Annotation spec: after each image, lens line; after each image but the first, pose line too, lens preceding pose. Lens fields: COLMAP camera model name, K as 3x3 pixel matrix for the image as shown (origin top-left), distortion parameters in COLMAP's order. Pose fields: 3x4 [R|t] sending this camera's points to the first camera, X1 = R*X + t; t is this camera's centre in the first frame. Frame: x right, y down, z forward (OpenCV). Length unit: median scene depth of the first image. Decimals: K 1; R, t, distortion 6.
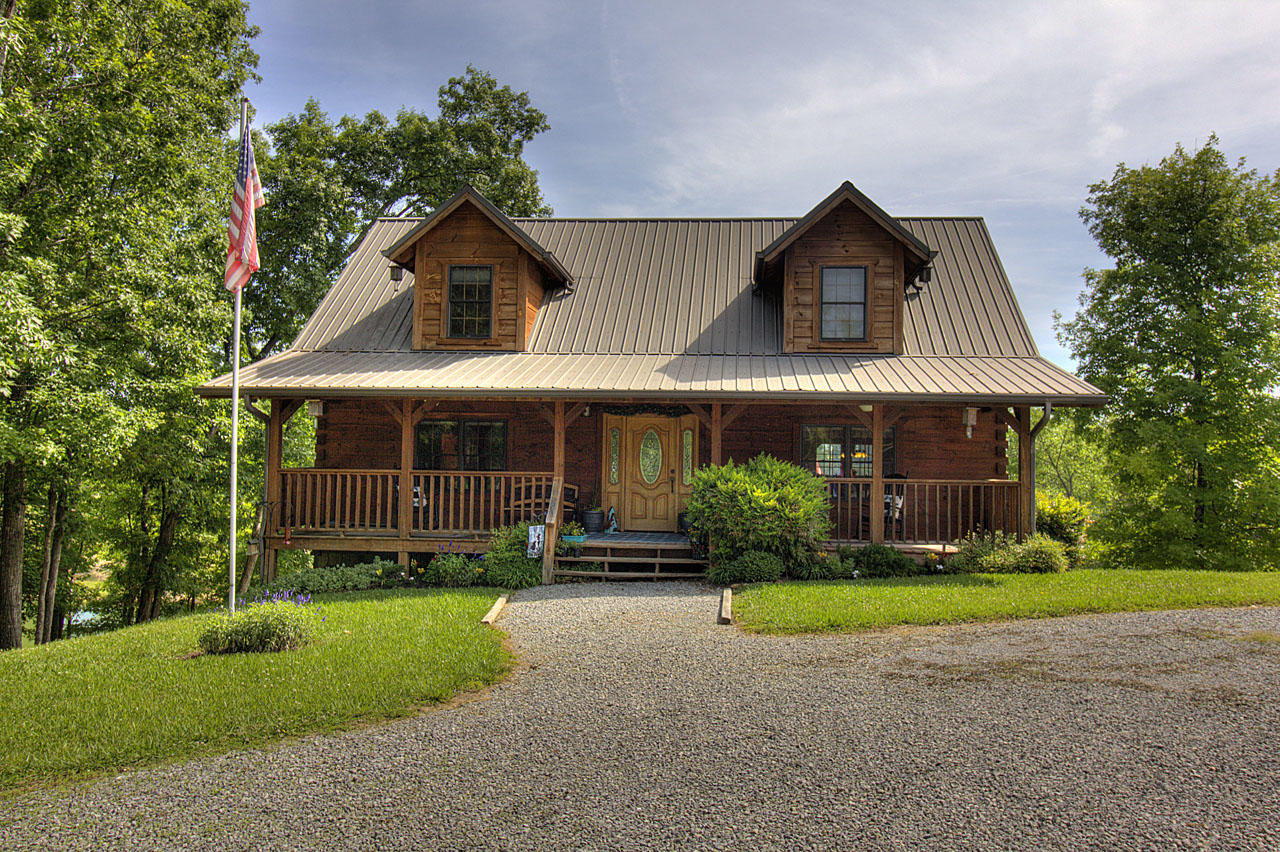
lens RADIAL K [[1046.2, 0, 640.0], [0, 1046.2, 426.0], [0, 0, 1]] dist [-0.009335, -0.006907]
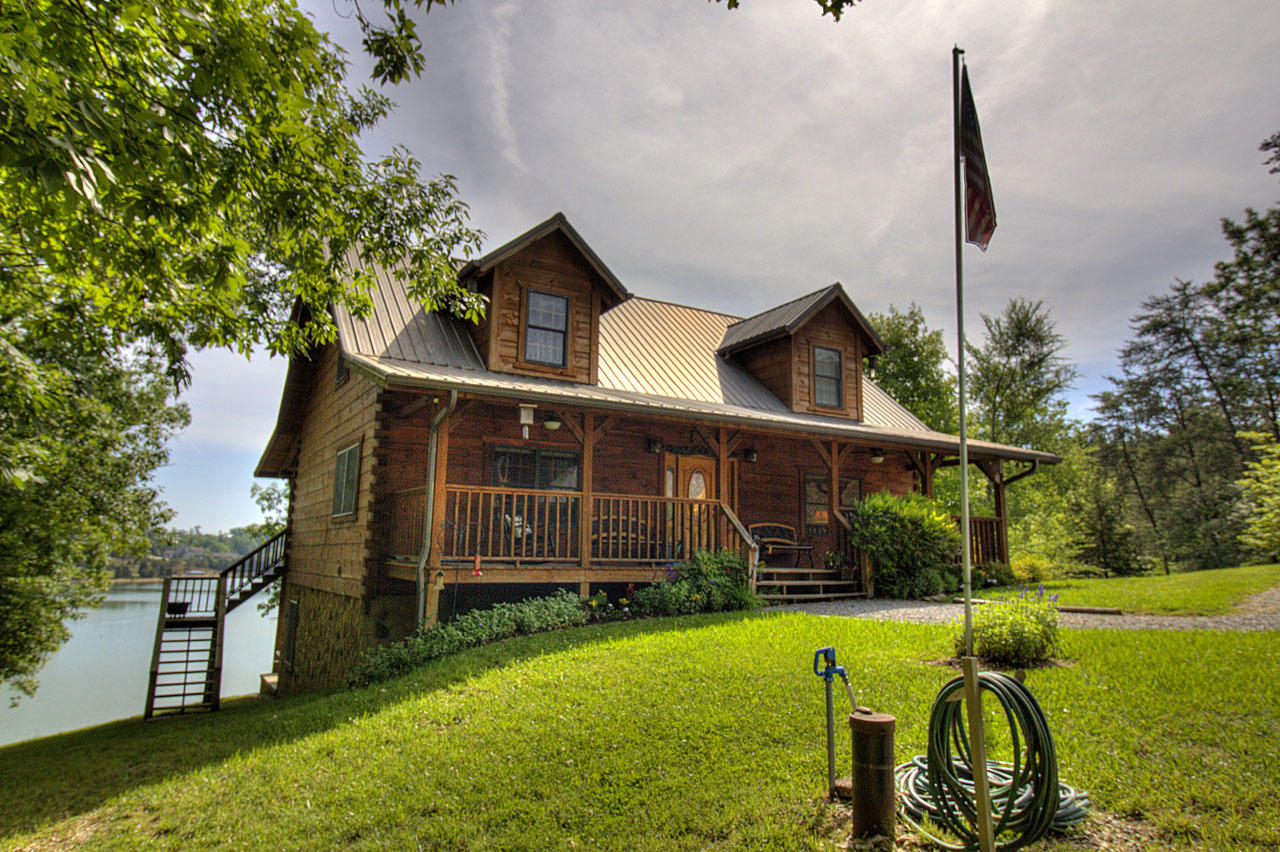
lens RADIAL K [[808.8, 0, 640.0], [0, 808.8, 426.0], [0, 0, 1]] dist [-0.022441, -0.001371]
pose [[0.808376, 0.089798, 0.581778, -0.599629], [-0.025882, 0.992763, -0.117271, 0.066063], [-0.588098, 0.079741, 0.804849, 0.396488]]
